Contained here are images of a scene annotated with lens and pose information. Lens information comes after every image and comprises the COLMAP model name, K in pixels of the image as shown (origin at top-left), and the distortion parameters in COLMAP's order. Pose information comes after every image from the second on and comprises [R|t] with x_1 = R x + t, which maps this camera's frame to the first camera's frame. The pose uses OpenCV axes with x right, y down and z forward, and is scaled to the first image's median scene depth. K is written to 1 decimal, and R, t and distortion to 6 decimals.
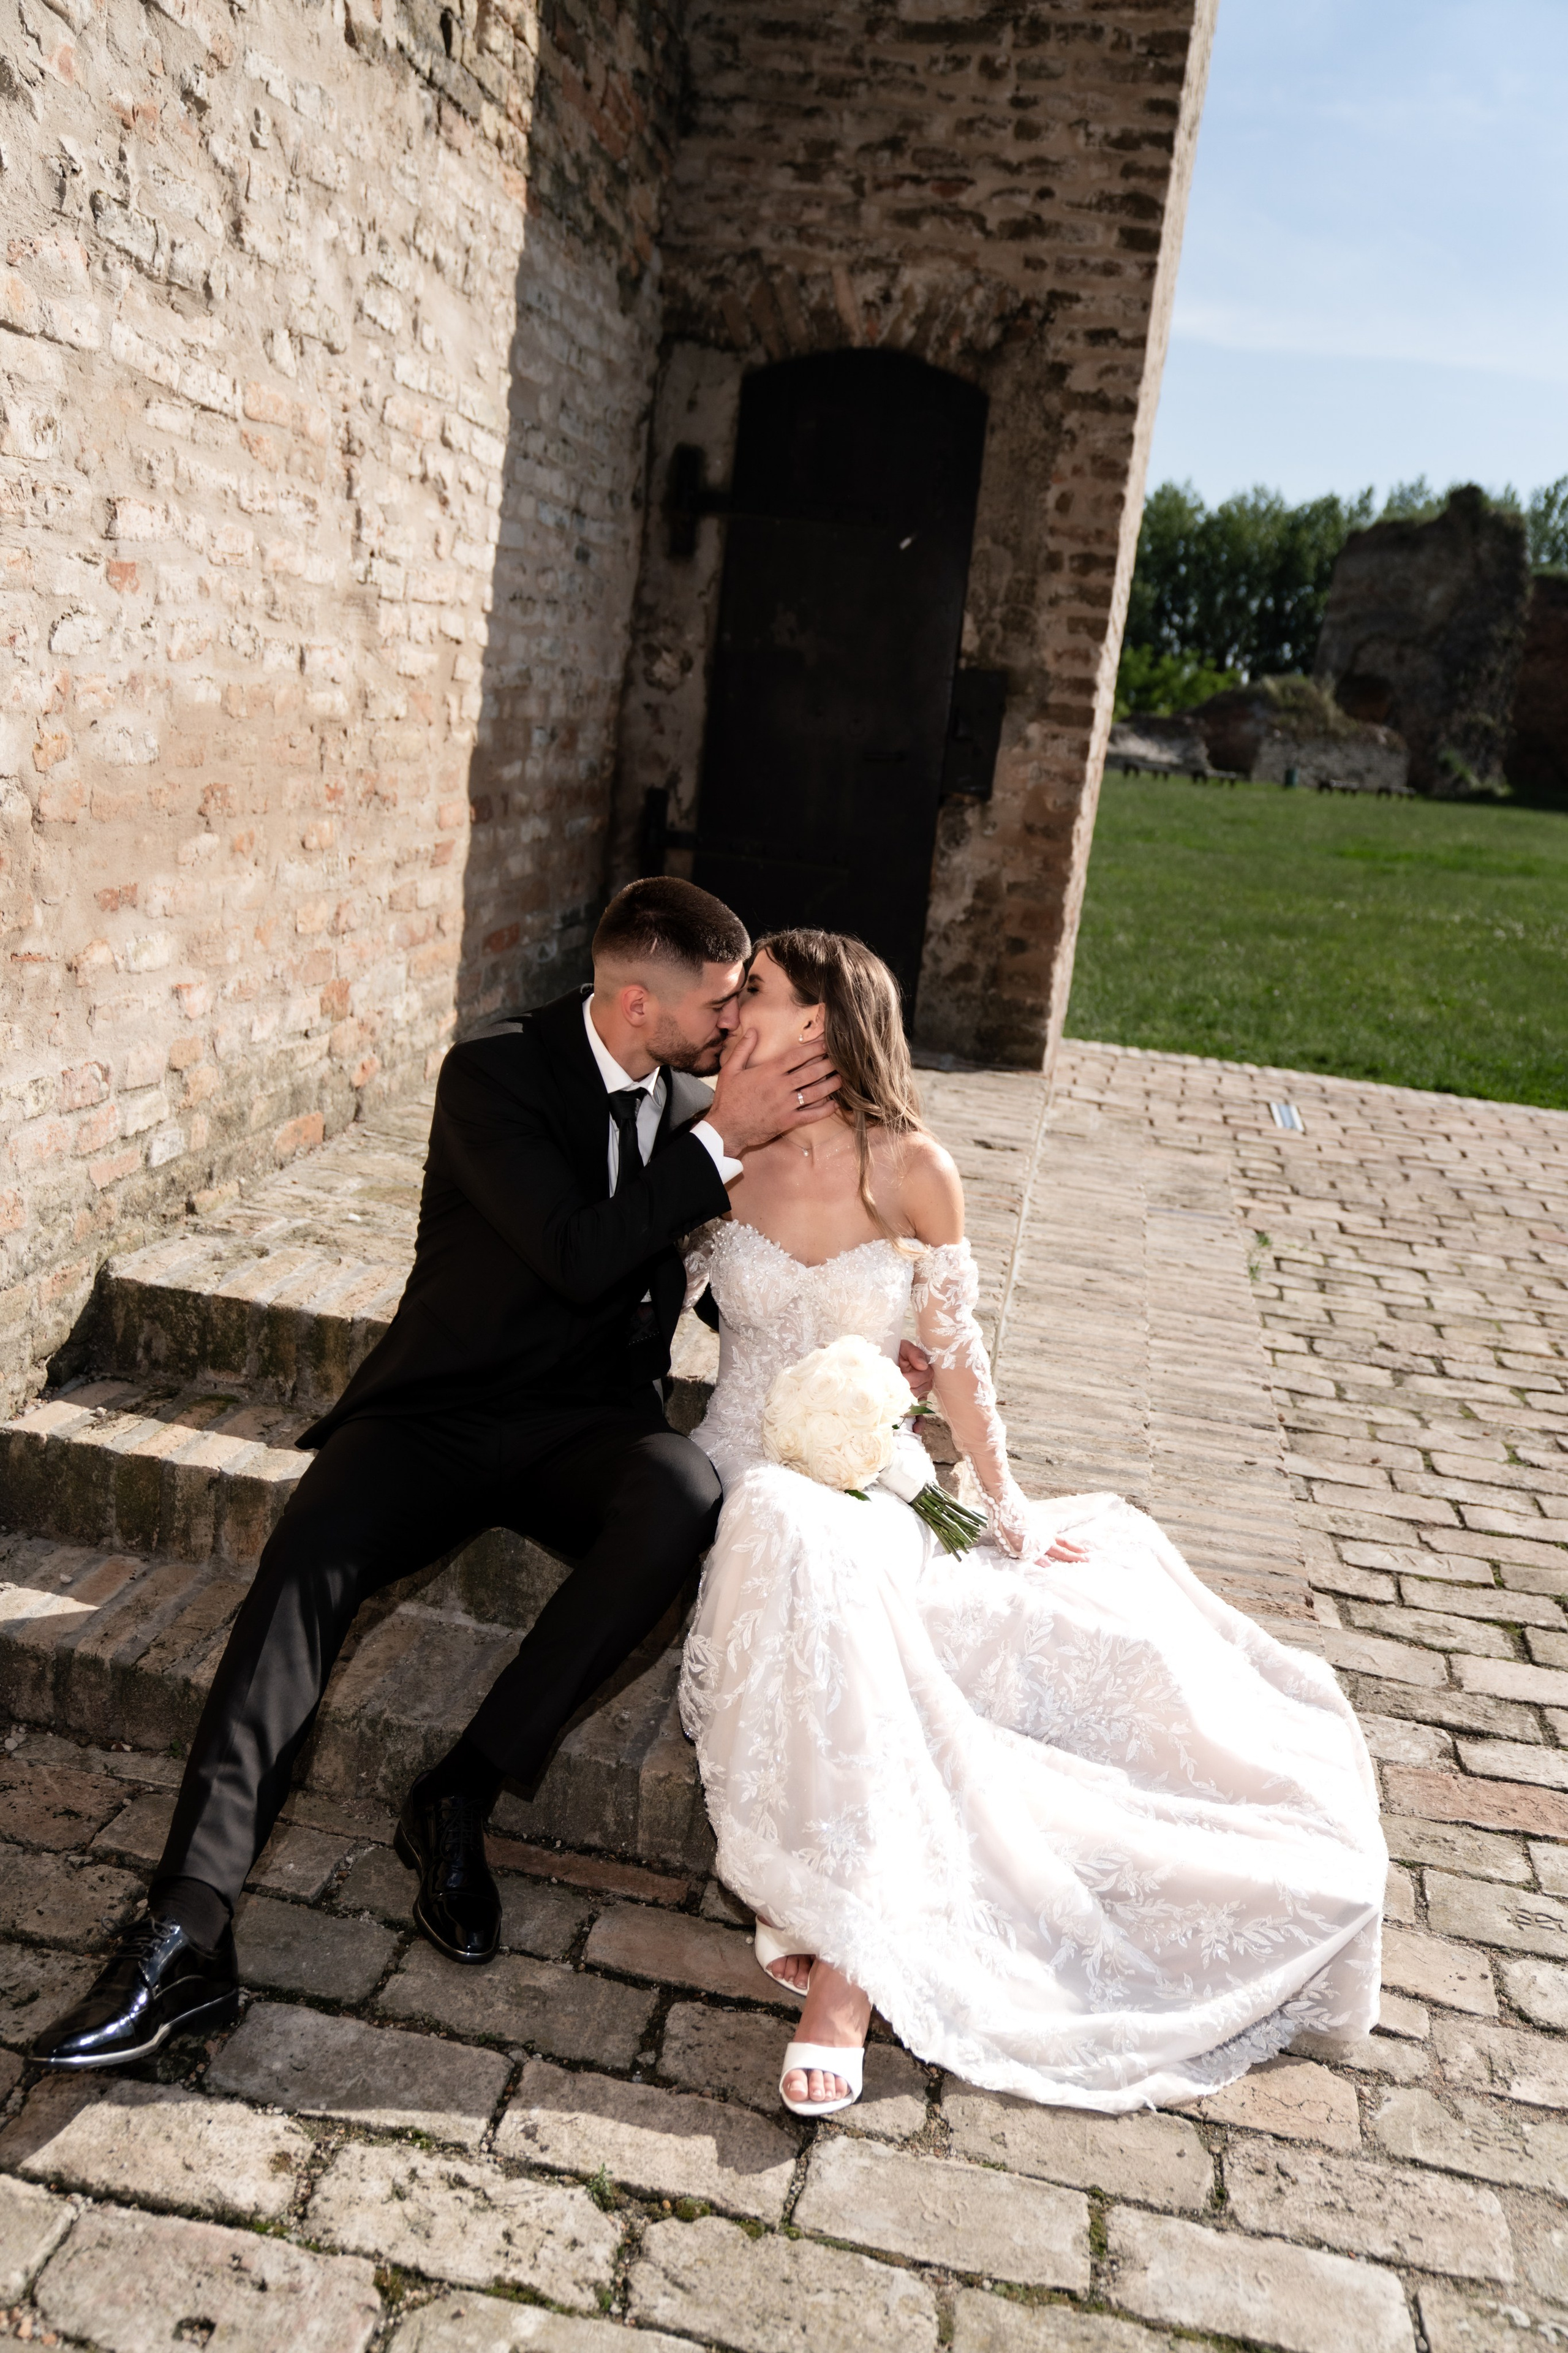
lens RADIAL K [[2074.1, 0, 784.0], [0, 2074.1, 1176.5], [0, 0, 1]] dist [-0.075259, 0.161981]
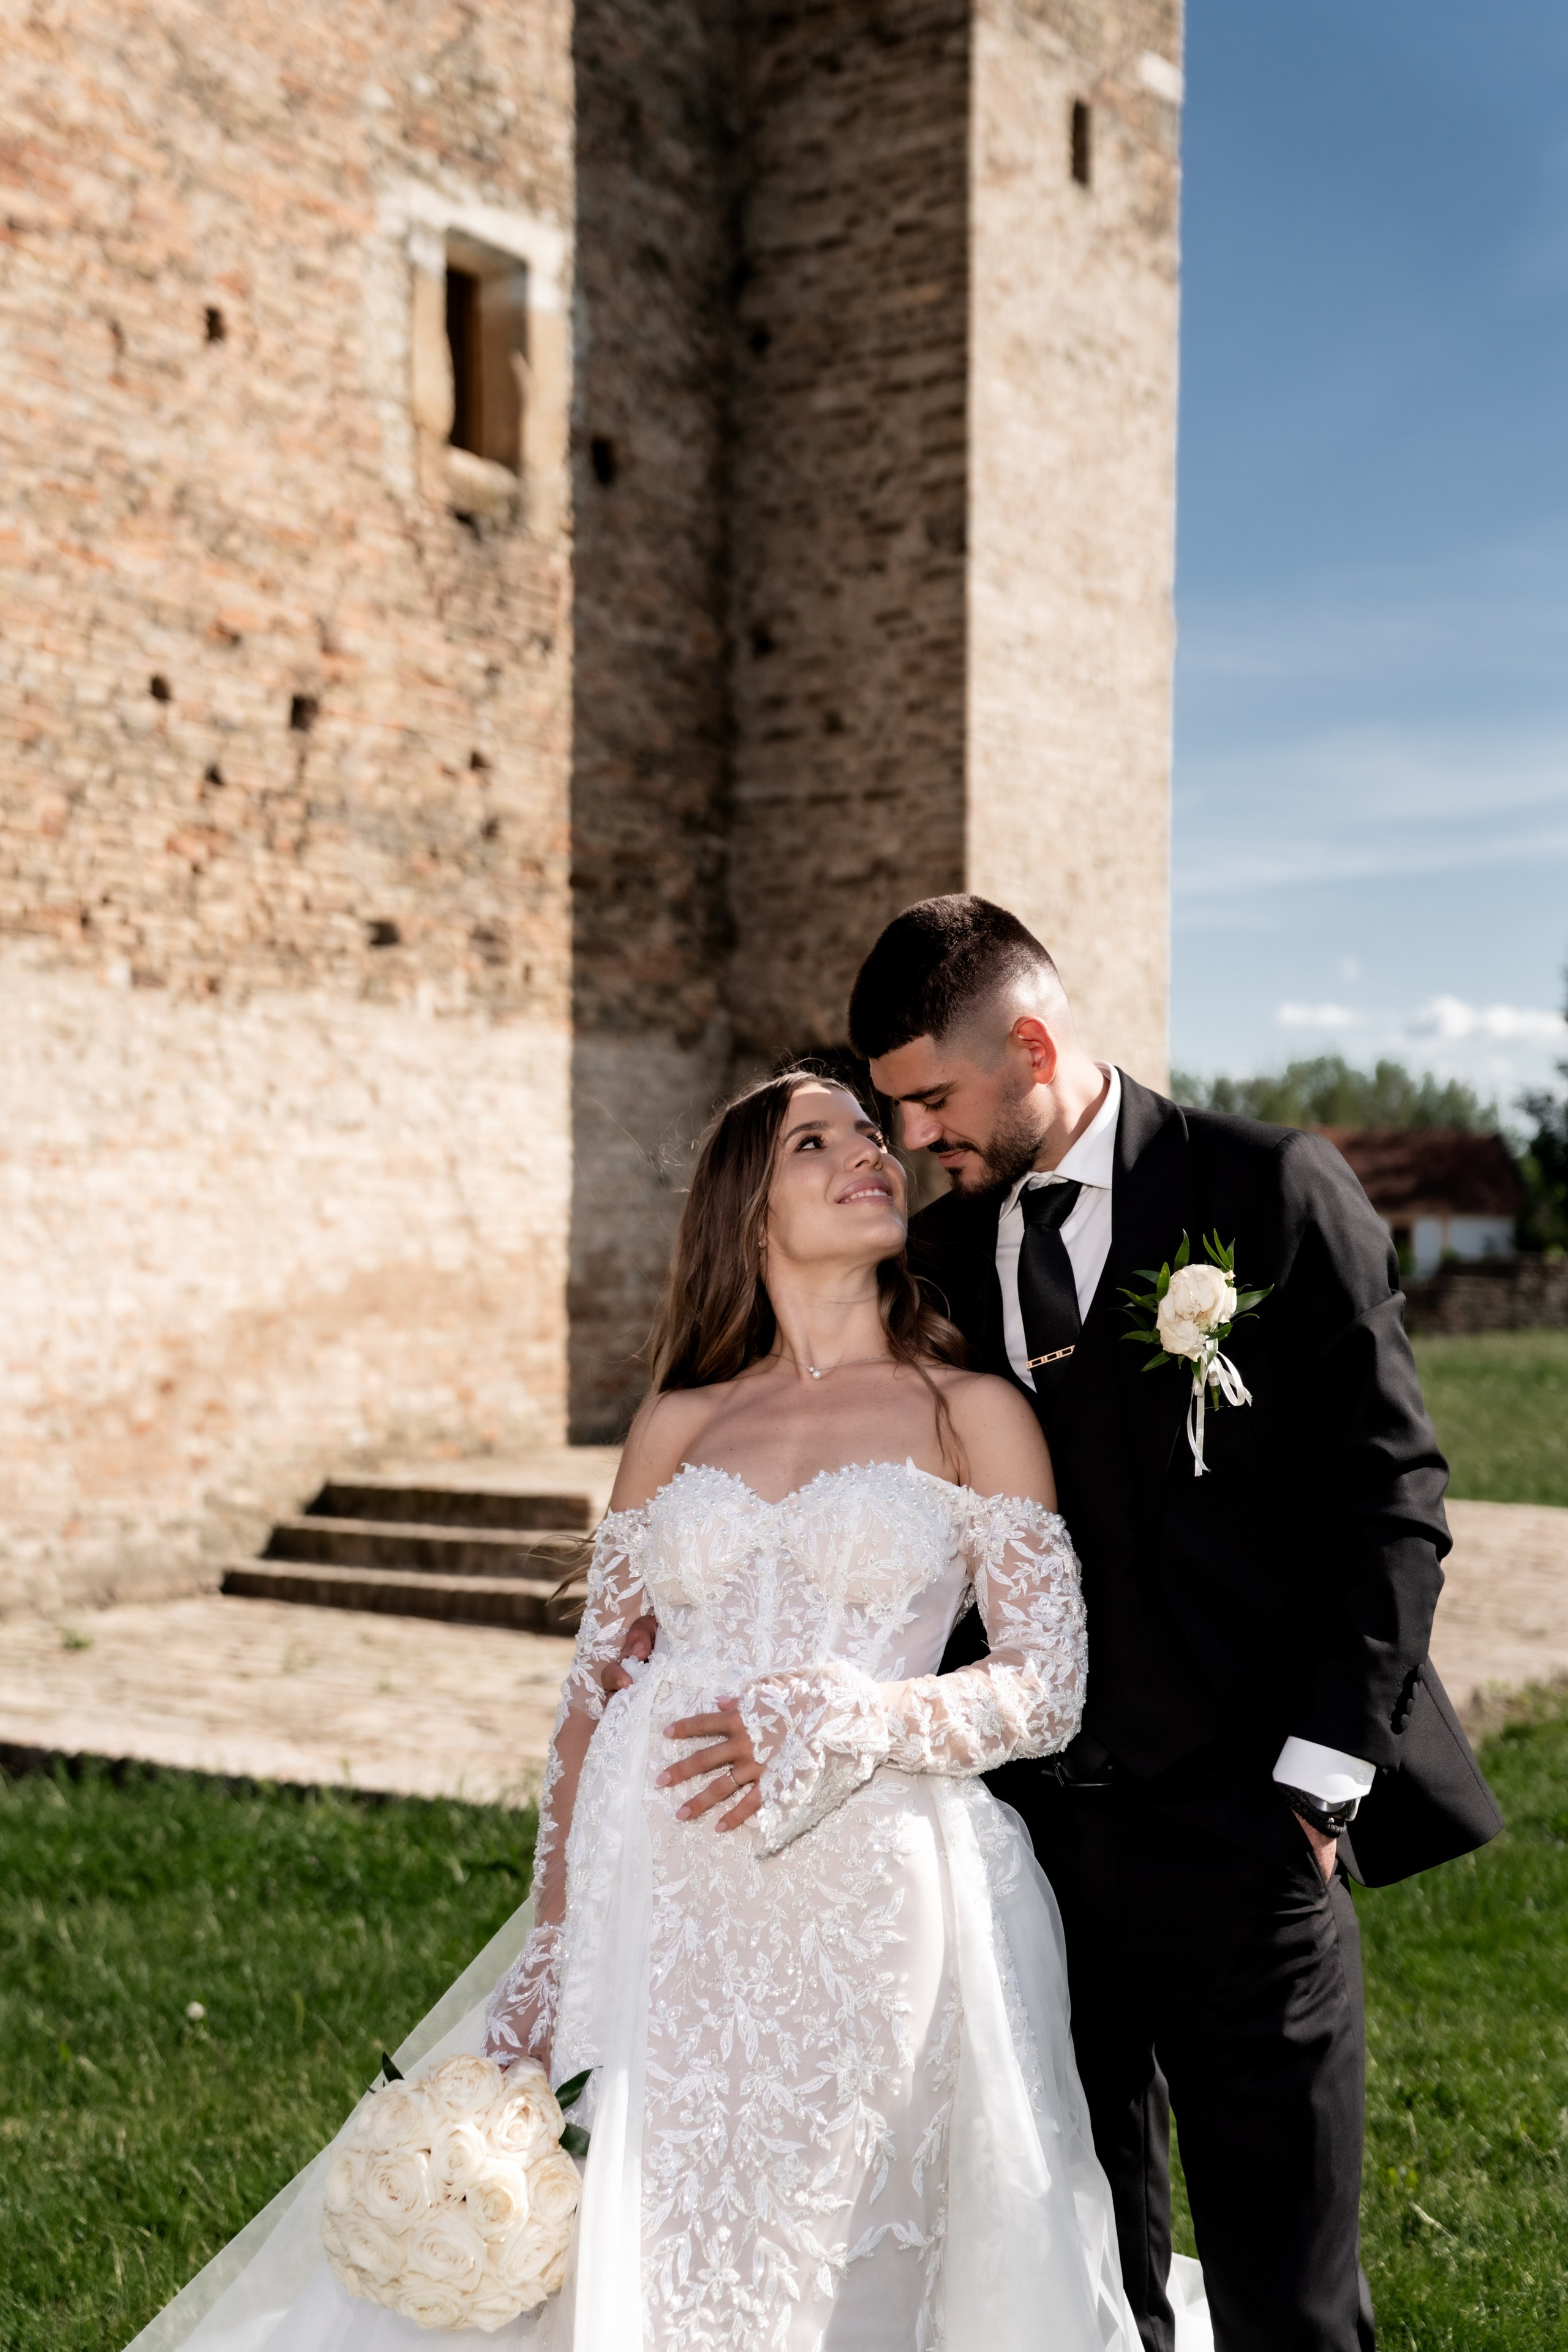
lens RADIAL K [[3123.0, 0, 803.3], [0, 3123.0, 1186.4], [0, 0, 1]] dist [0.079591, 0.358358]
pose [[0.926279, -0.115130, -0.358820, 1.493650], [0.015300, 0.962891, -0.269455, 0.673066], [0.376527, 0.244100, 0.893668, -2.130485]]
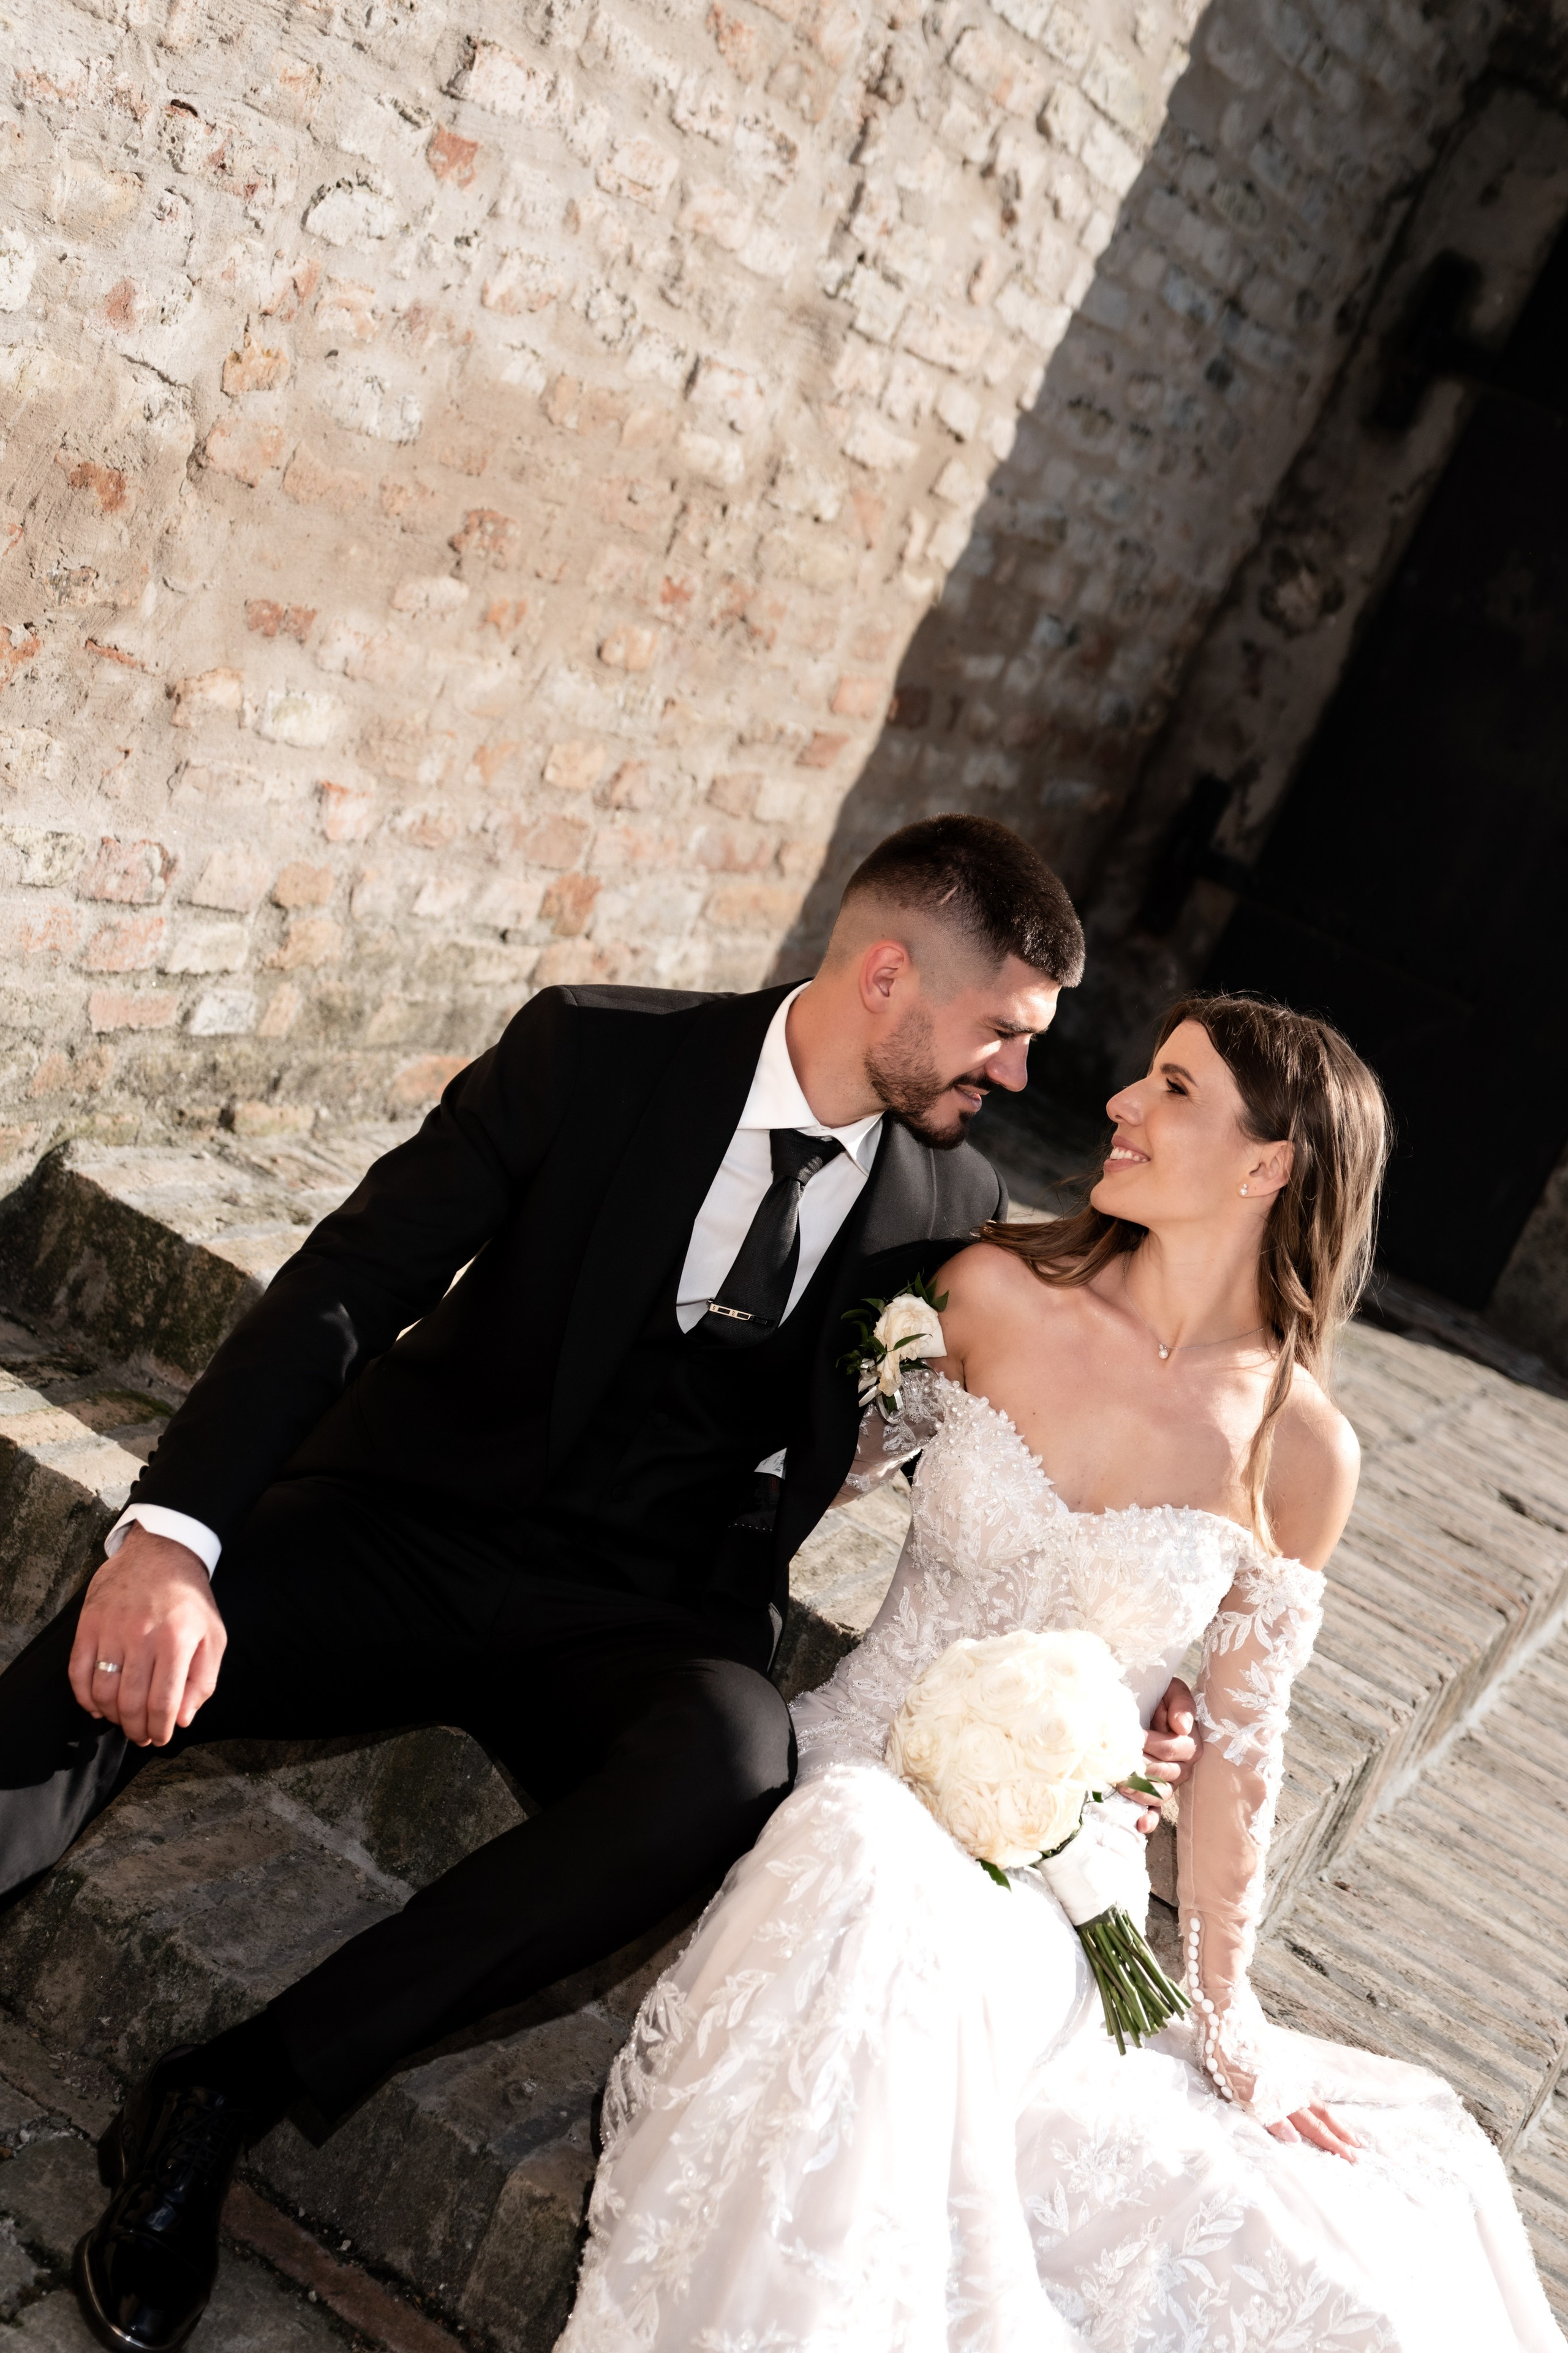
lens RADIAL K [[3584.0, 0, 826.9], [0, 3584.0, 1109.1], [0, 0, 1]] dist [0.154458, 0.384588]
pose [[0.928521, 0.332188, -0.165831, 0.064369], [-0.346677, 0.935591, -0.066962, 0.021384], [0.132906, 0.119666, 0.983878, -0.066560]]
